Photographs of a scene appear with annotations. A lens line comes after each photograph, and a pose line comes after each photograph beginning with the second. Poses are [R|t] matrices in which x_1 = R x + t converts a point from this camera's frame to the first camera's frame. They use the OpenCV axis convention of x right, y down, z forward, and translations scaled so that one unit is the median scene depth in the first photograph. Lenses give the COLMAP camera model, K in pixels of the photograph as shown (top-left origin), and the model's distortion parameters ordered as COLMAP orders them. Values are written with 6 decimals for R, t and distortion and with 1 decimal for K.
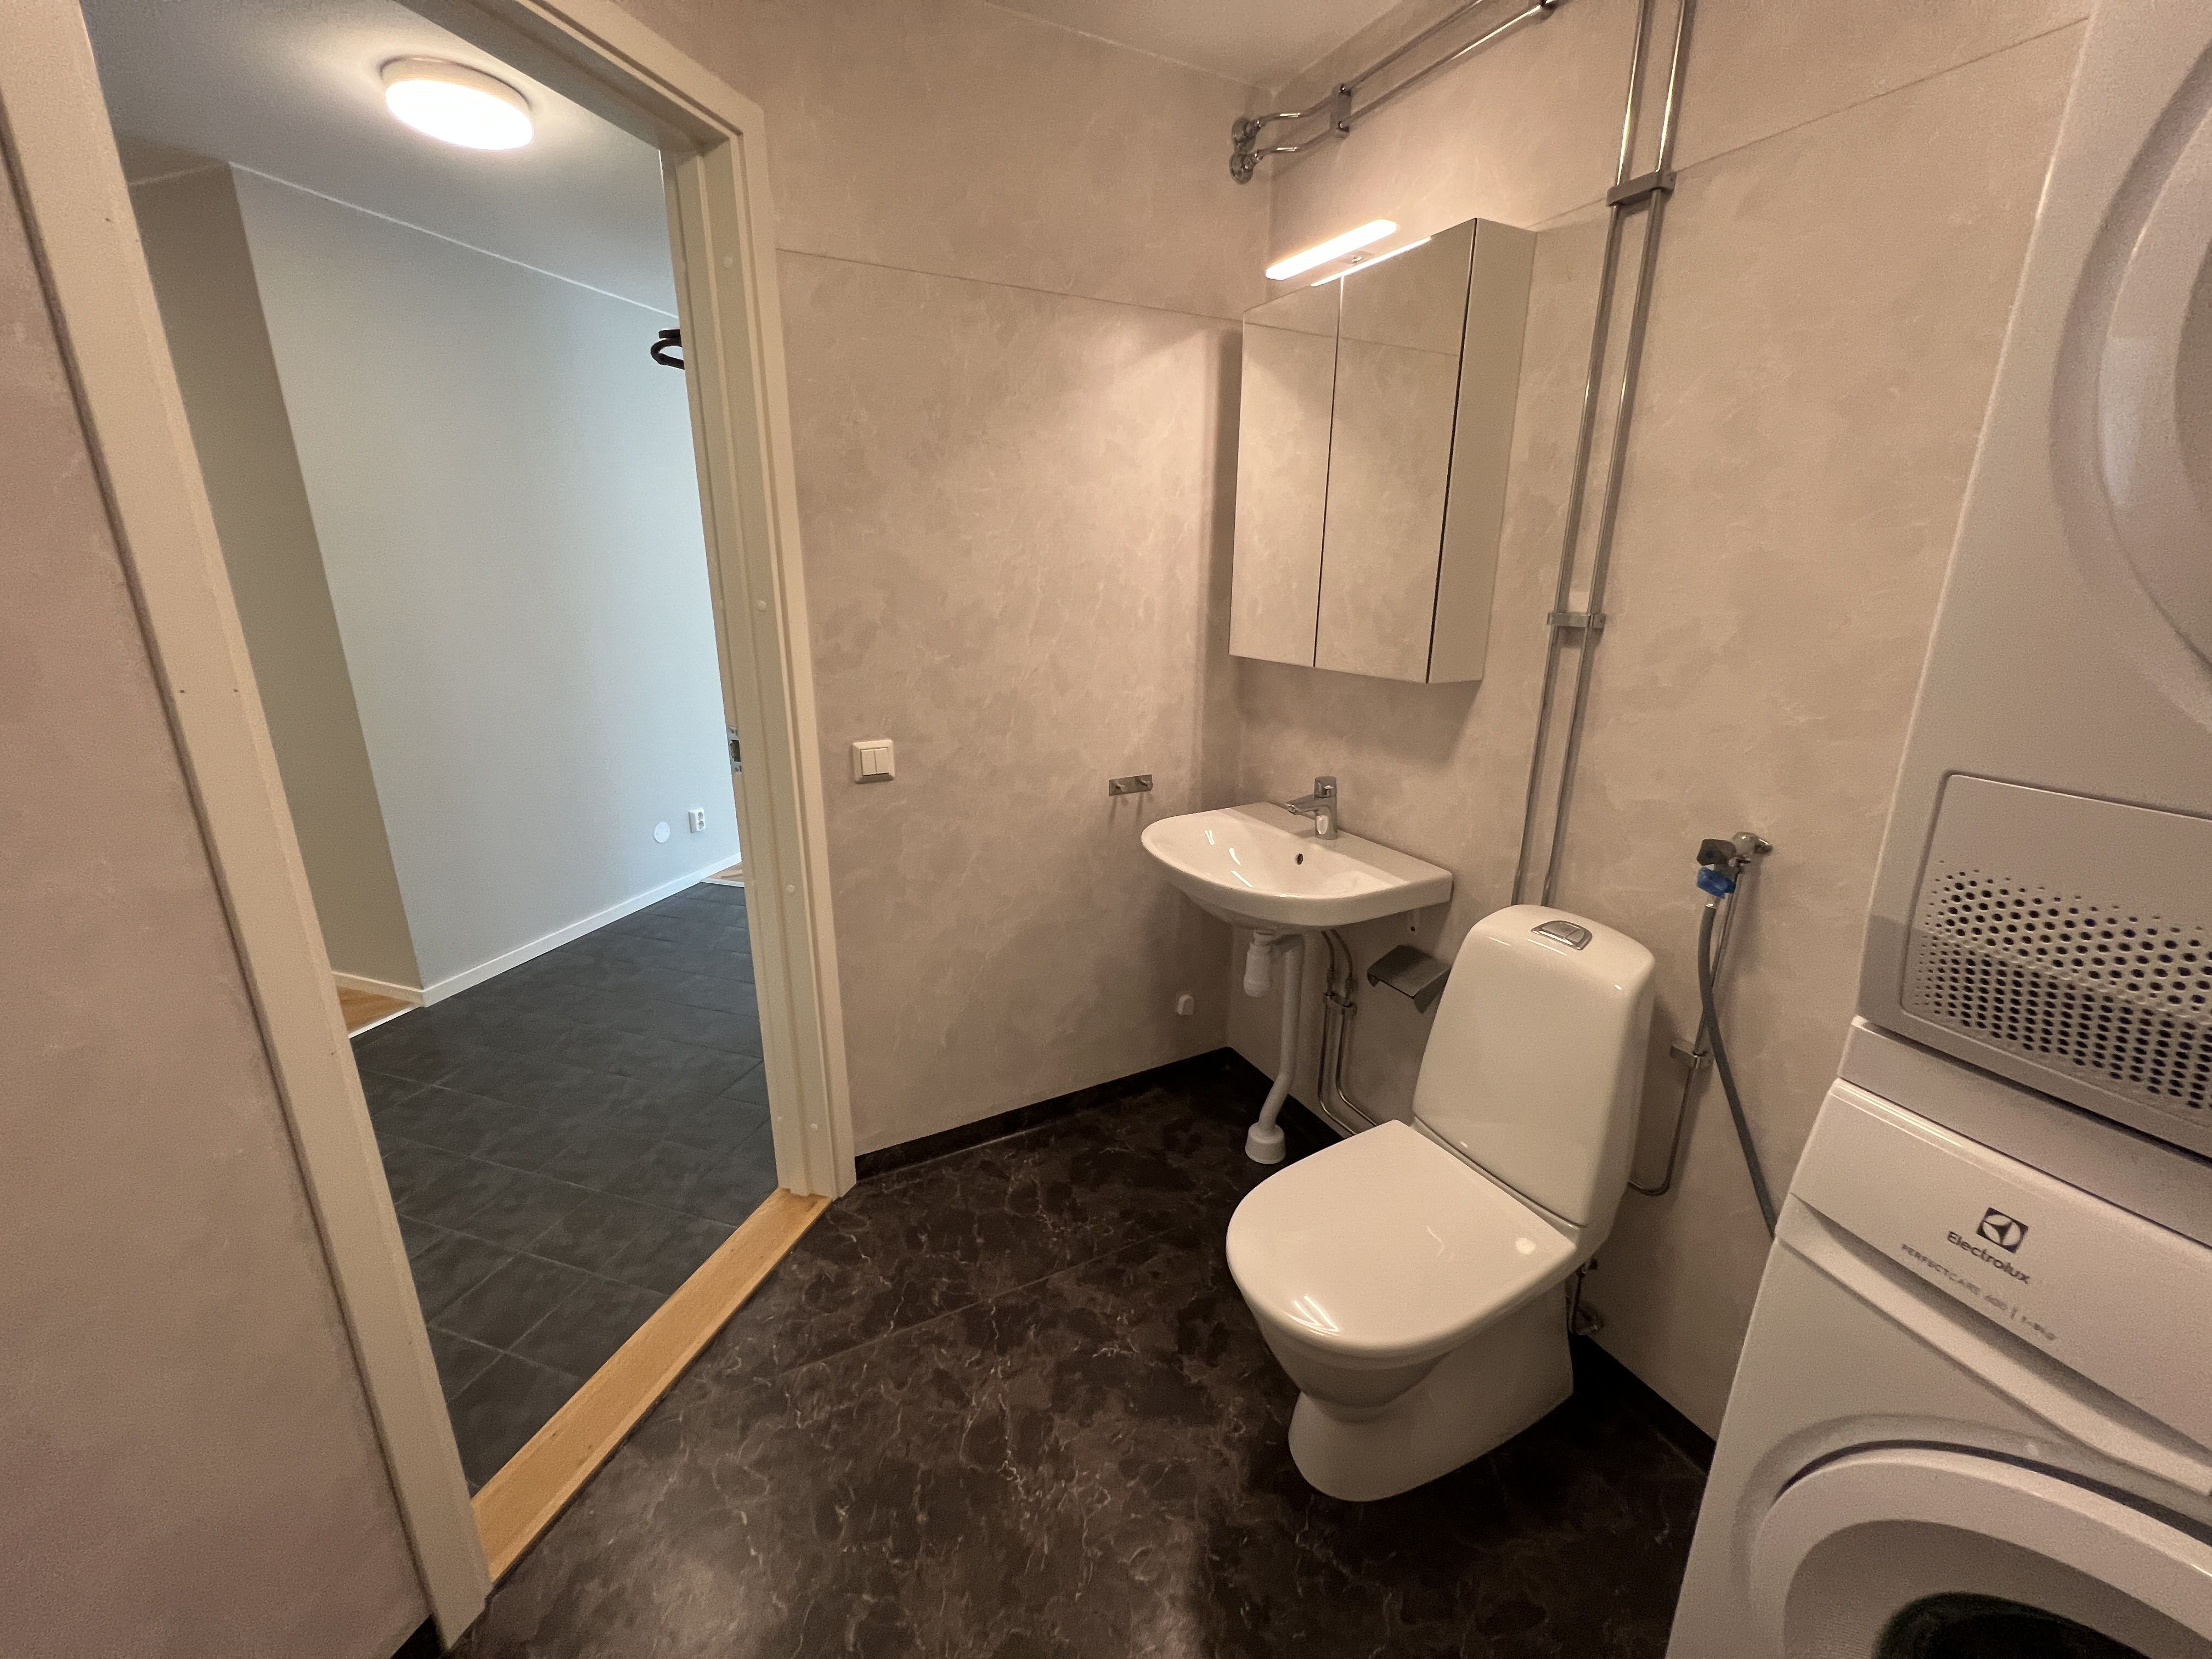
lens RADIAL K [[887.3, 0, 1116.9], [0, 887.3, 827.7], [0, 0, 1]] dist [-0.006018, 0.000954]
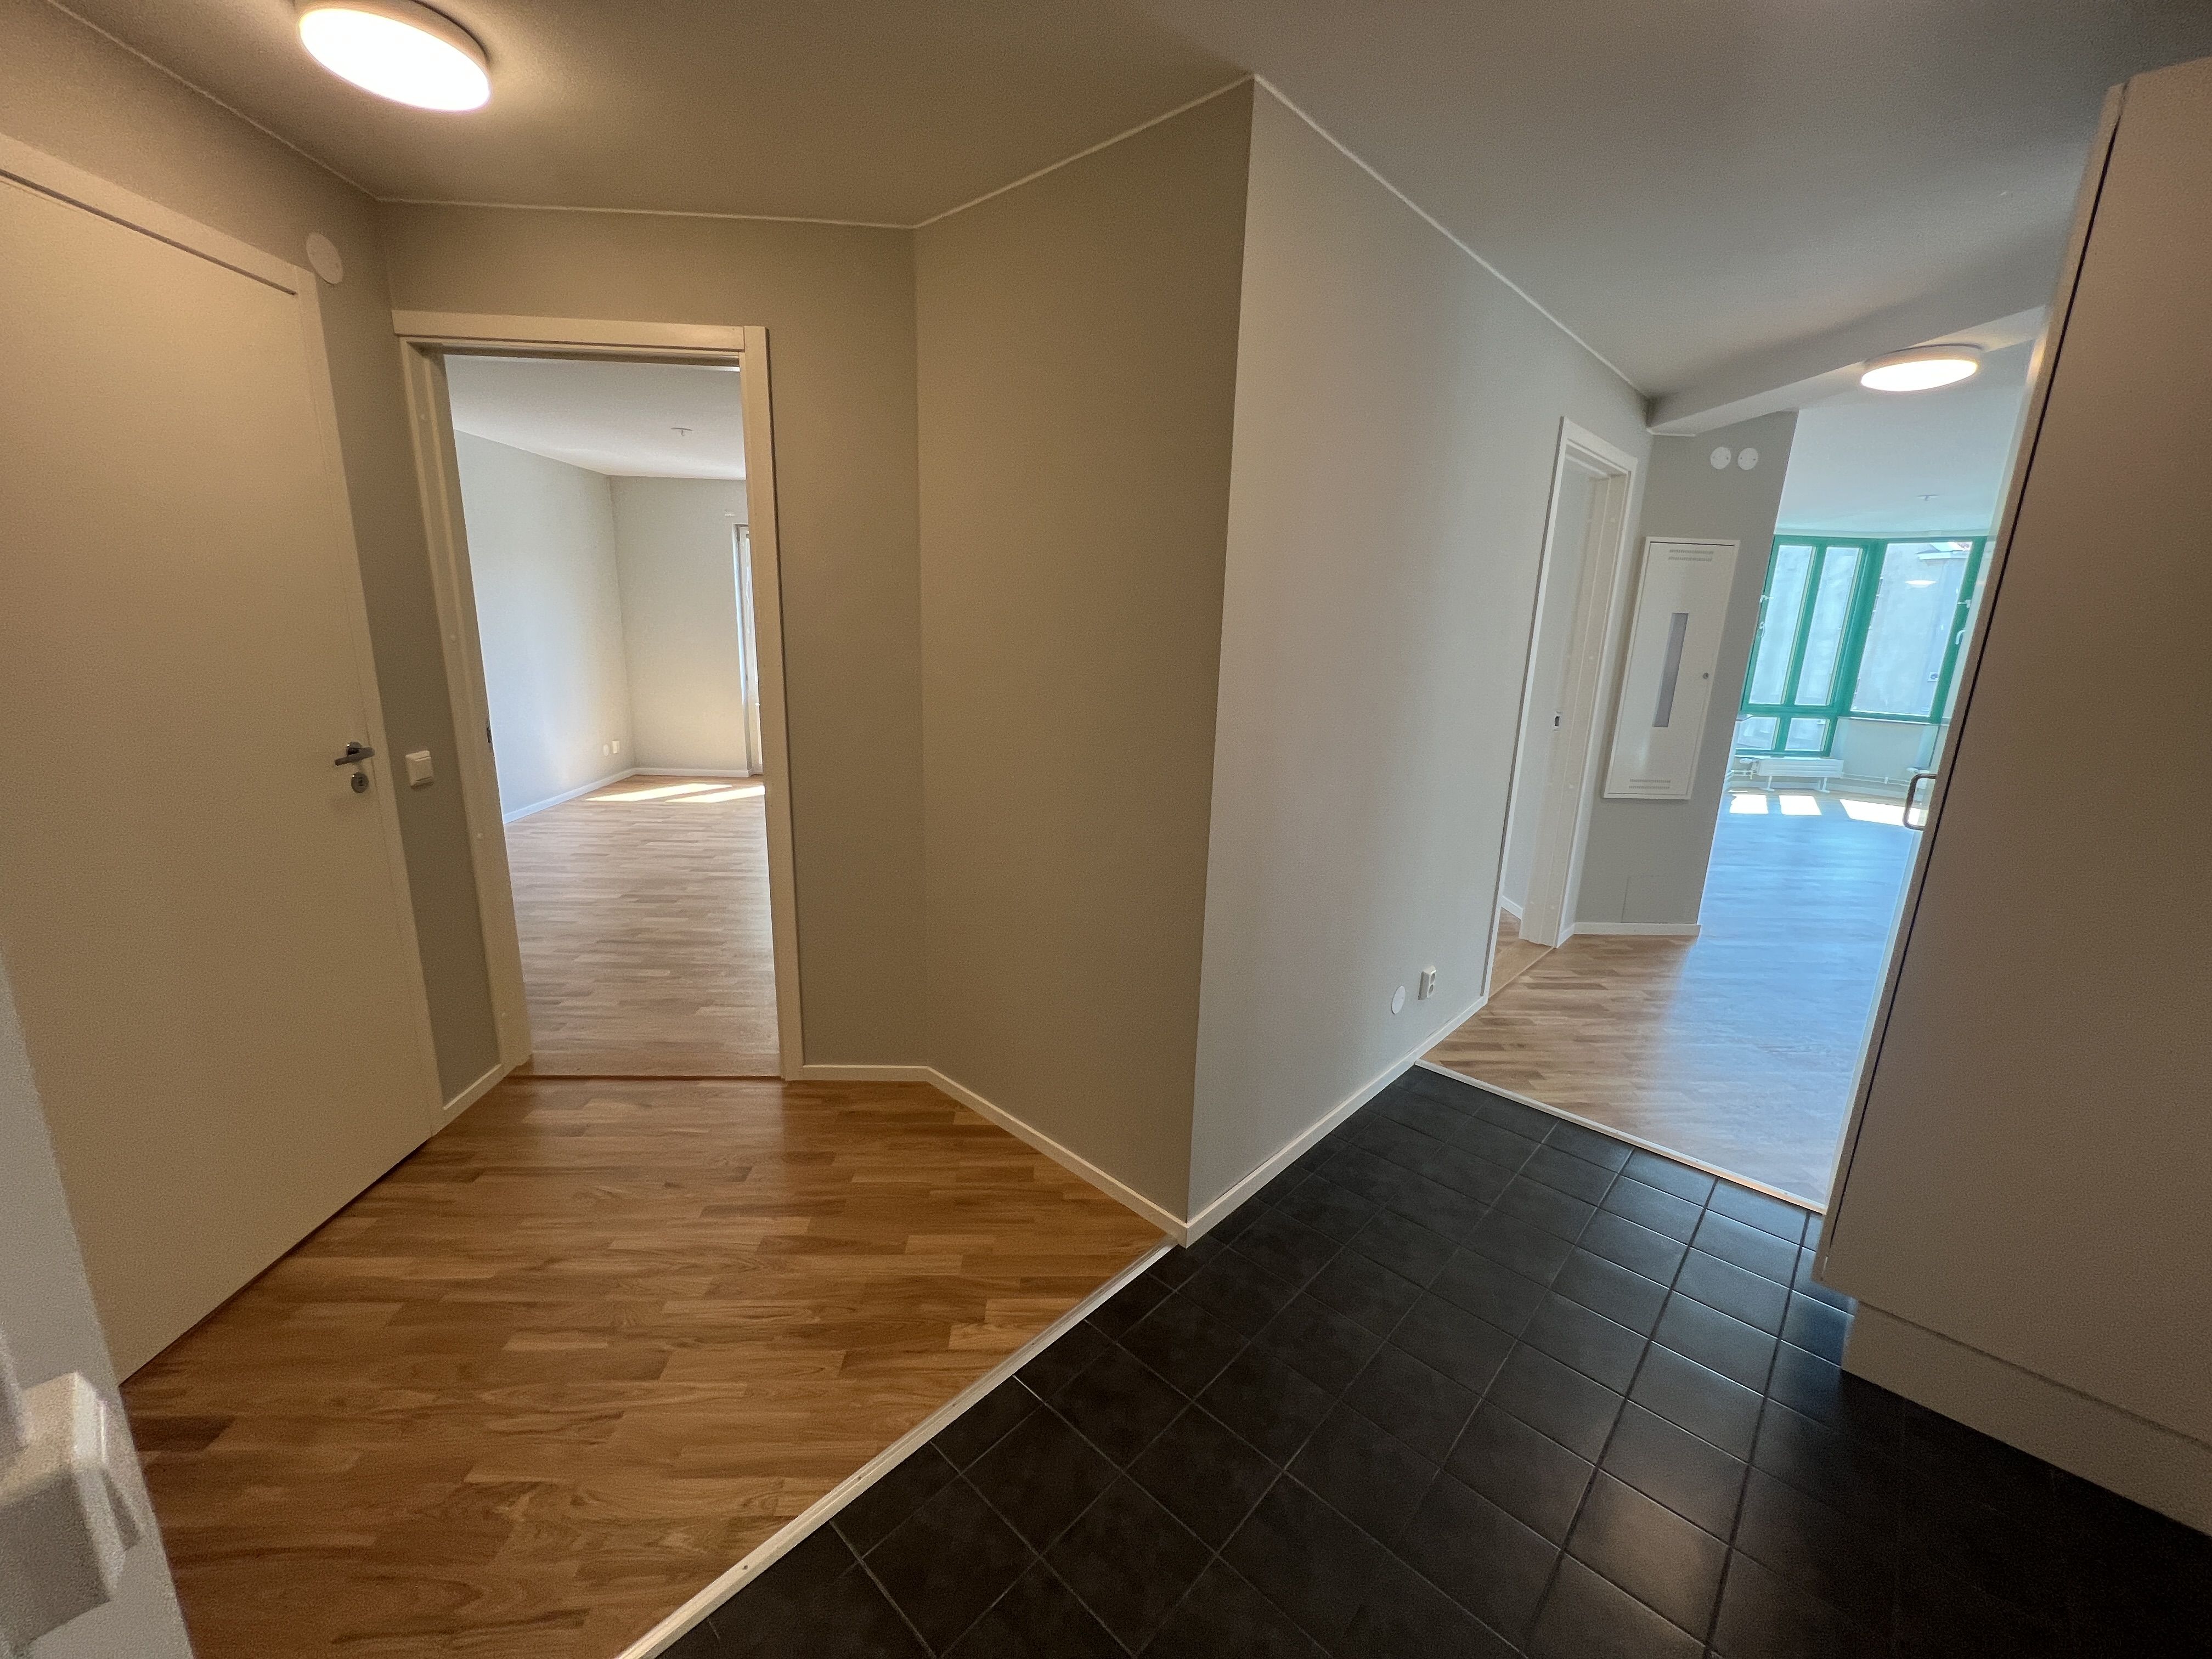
lens RADIAL K [[887.3, 0, 1107.2], [0, 887.3, 825.0], [0, 0, 1]] dist [-0.006018, 0.000954]
pose [[0.903819, 0.125608, -0.409064, -0.572405], [-0.149466, 0.988405, -0.026740, -0.104508], [0.400962, 0.085309, 0.912114, 0.281612]]
